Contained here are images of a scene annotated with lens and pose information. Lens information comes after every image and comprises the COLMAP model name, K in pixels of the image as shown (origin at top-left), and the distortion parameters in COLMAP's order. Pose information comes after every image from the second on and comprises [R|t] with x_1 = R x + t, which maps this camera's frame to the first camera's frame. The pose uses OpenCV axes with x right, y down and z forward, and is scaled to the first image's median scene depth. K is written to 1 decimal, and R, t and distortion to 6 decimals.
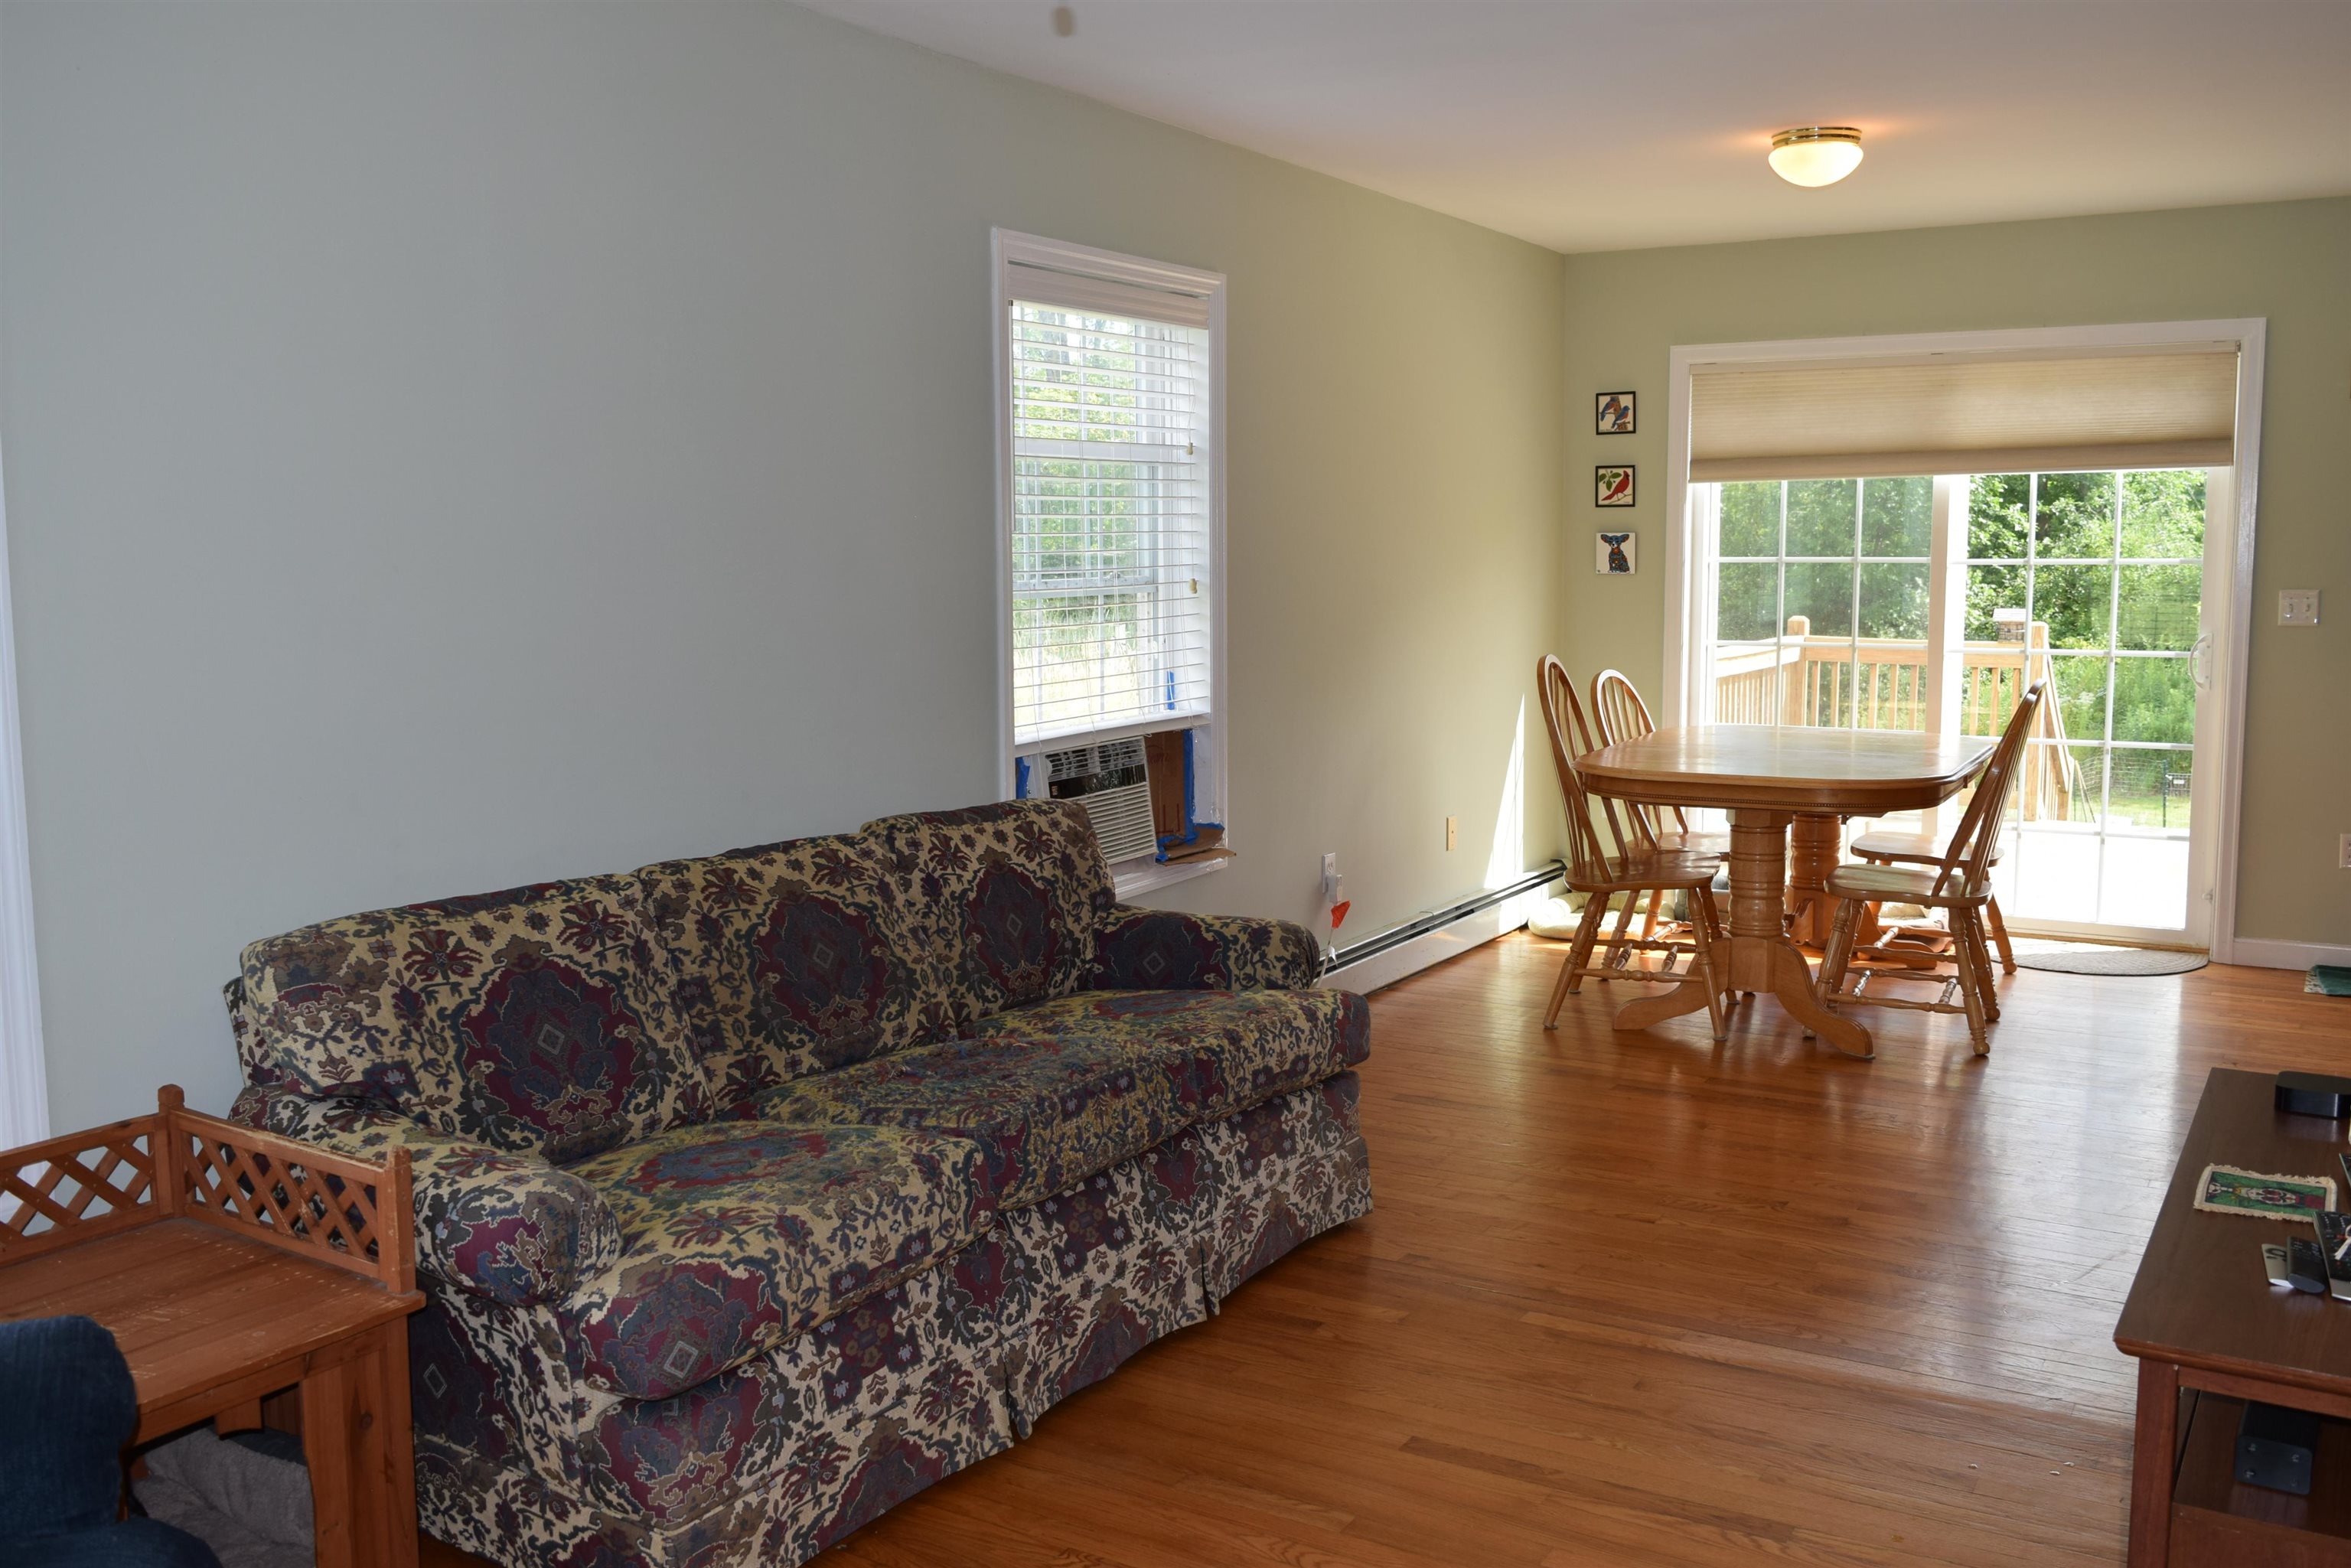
lens RADIAL K [[2009.0, 0, 1178.3], [0, 2009.0, 750.0], [0, 0, 1]] dist [-0.000595, 0.000358]
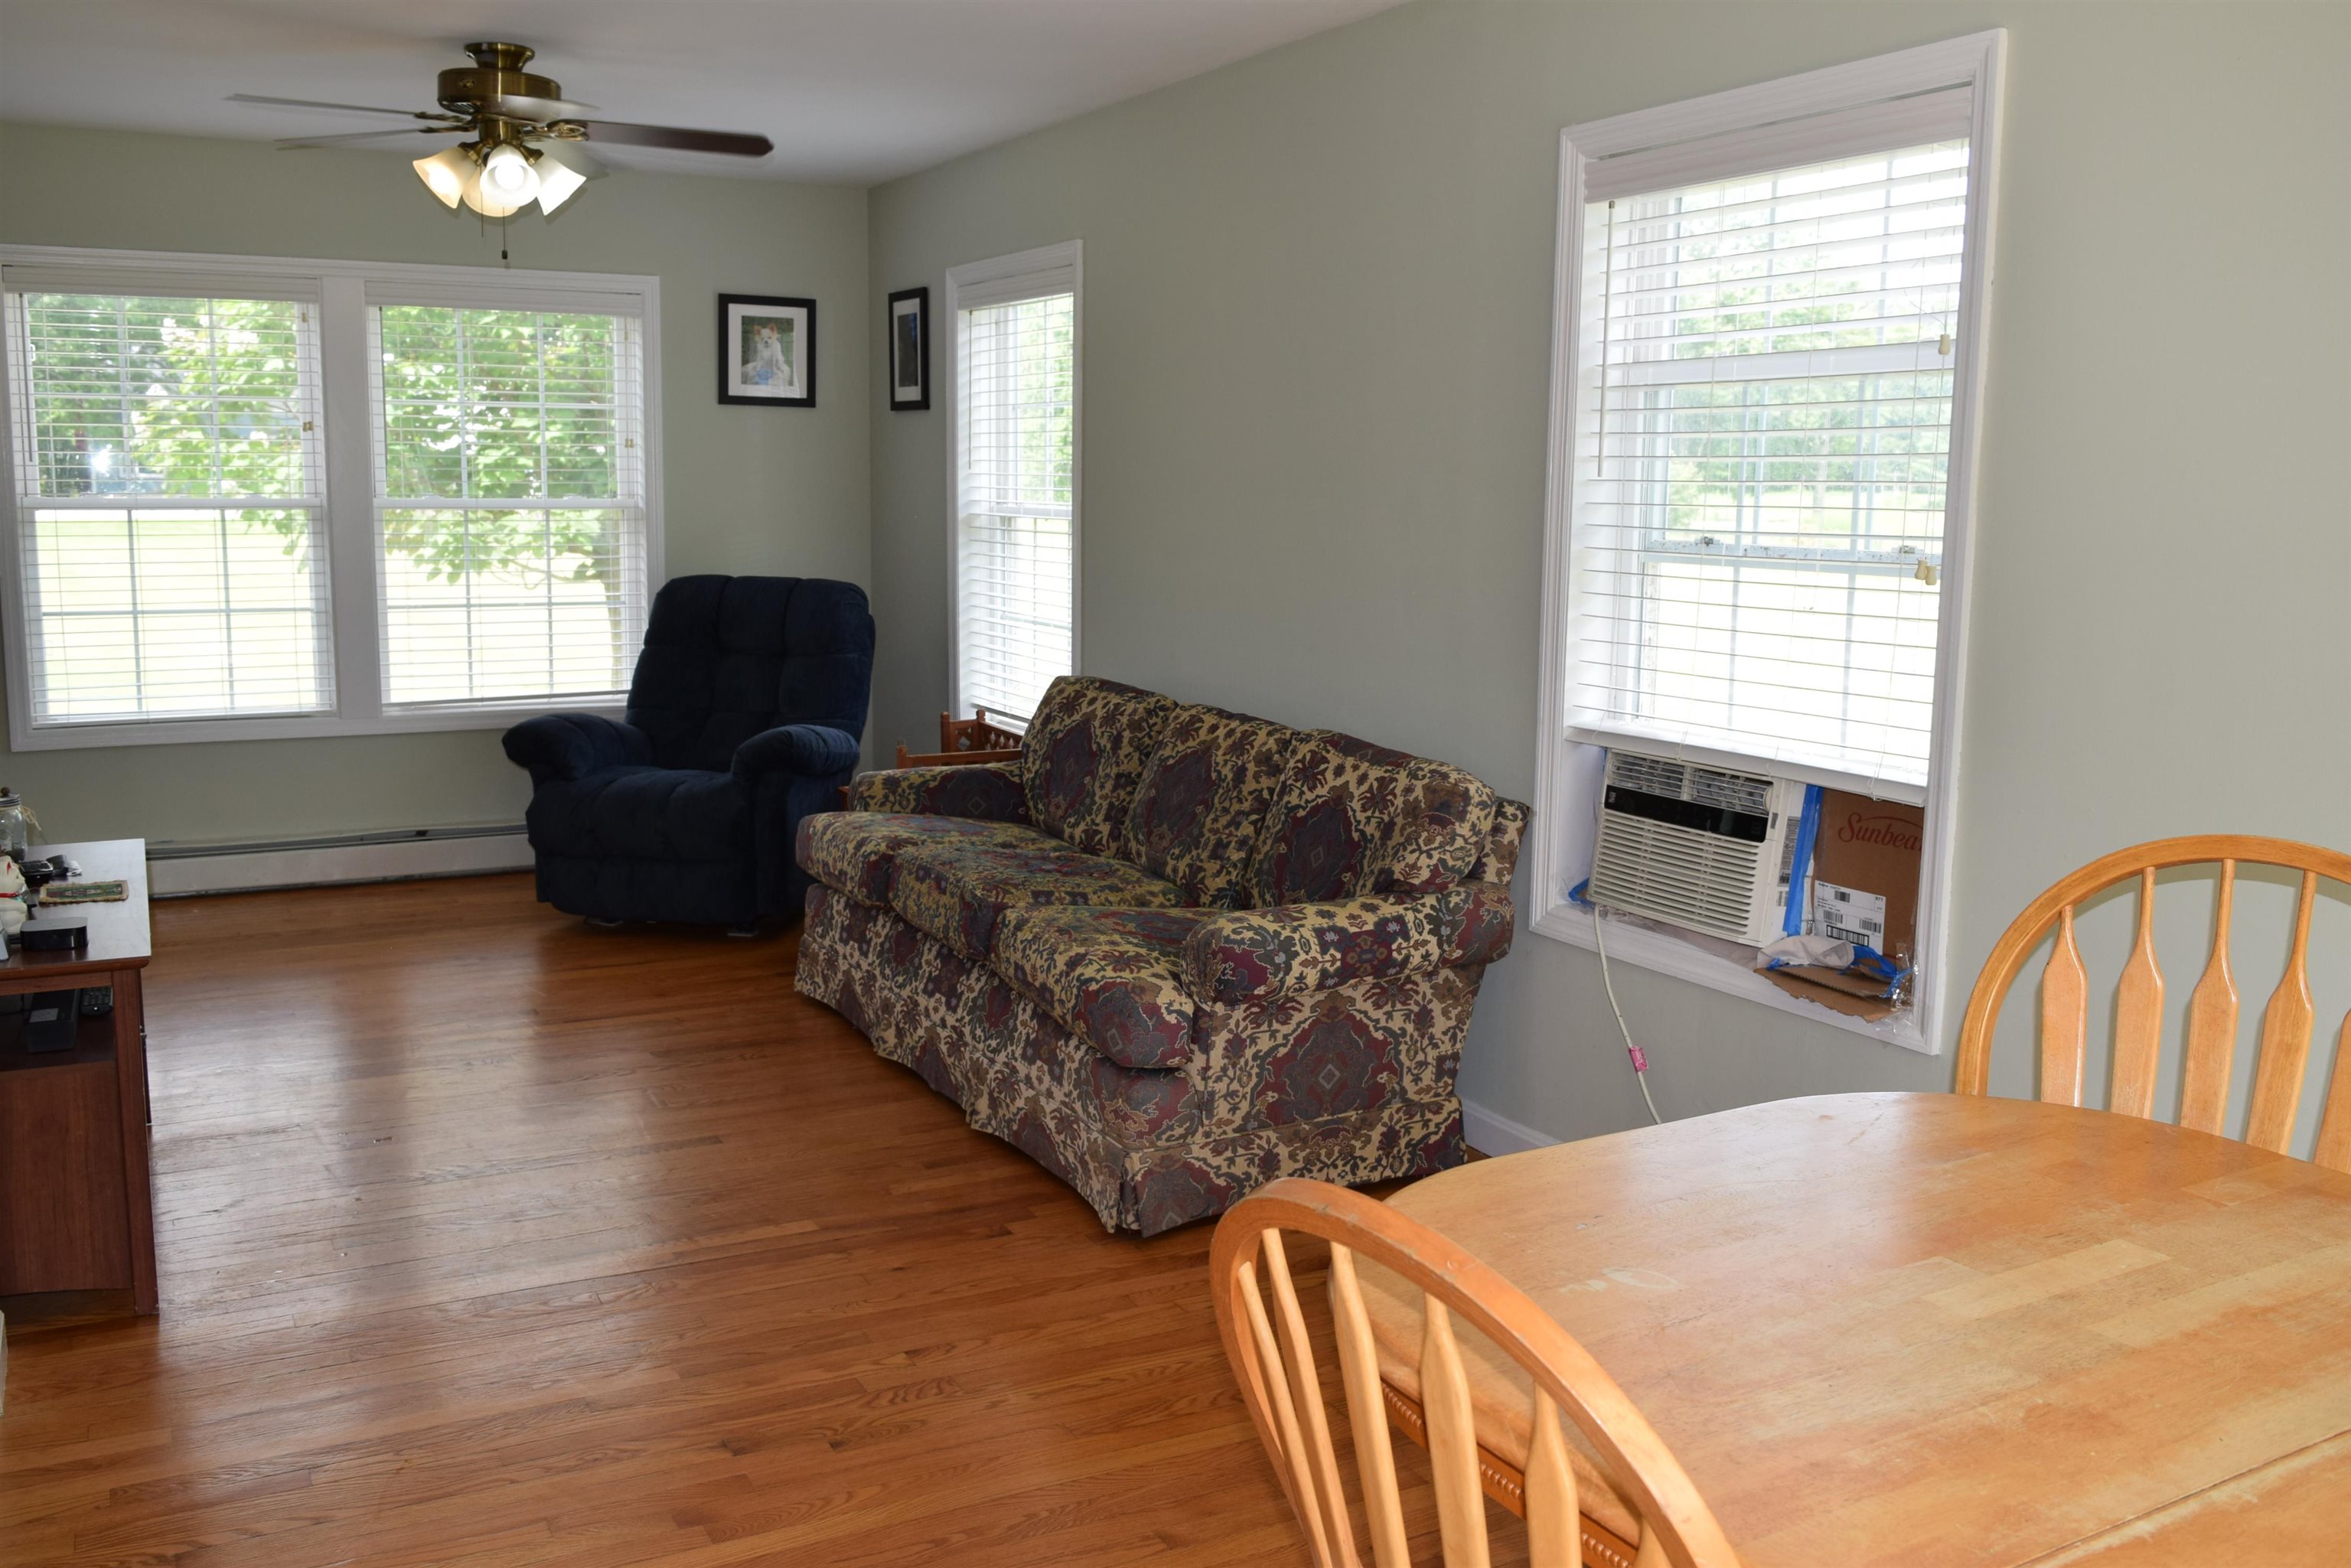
lens RADIAL K [[2009.0, 0, 1178.3], [0, 2009.0, 750.0], [0, 0, 1]] dist [-0.000595, 0.000358]
pose [[-0.500107, 0.120018, -0.857606, 0.767466], [-0.101261, 0.975450, 0.195559, -0.148634], [0.860023, 0.184642, -0.475677, 1.307682]]
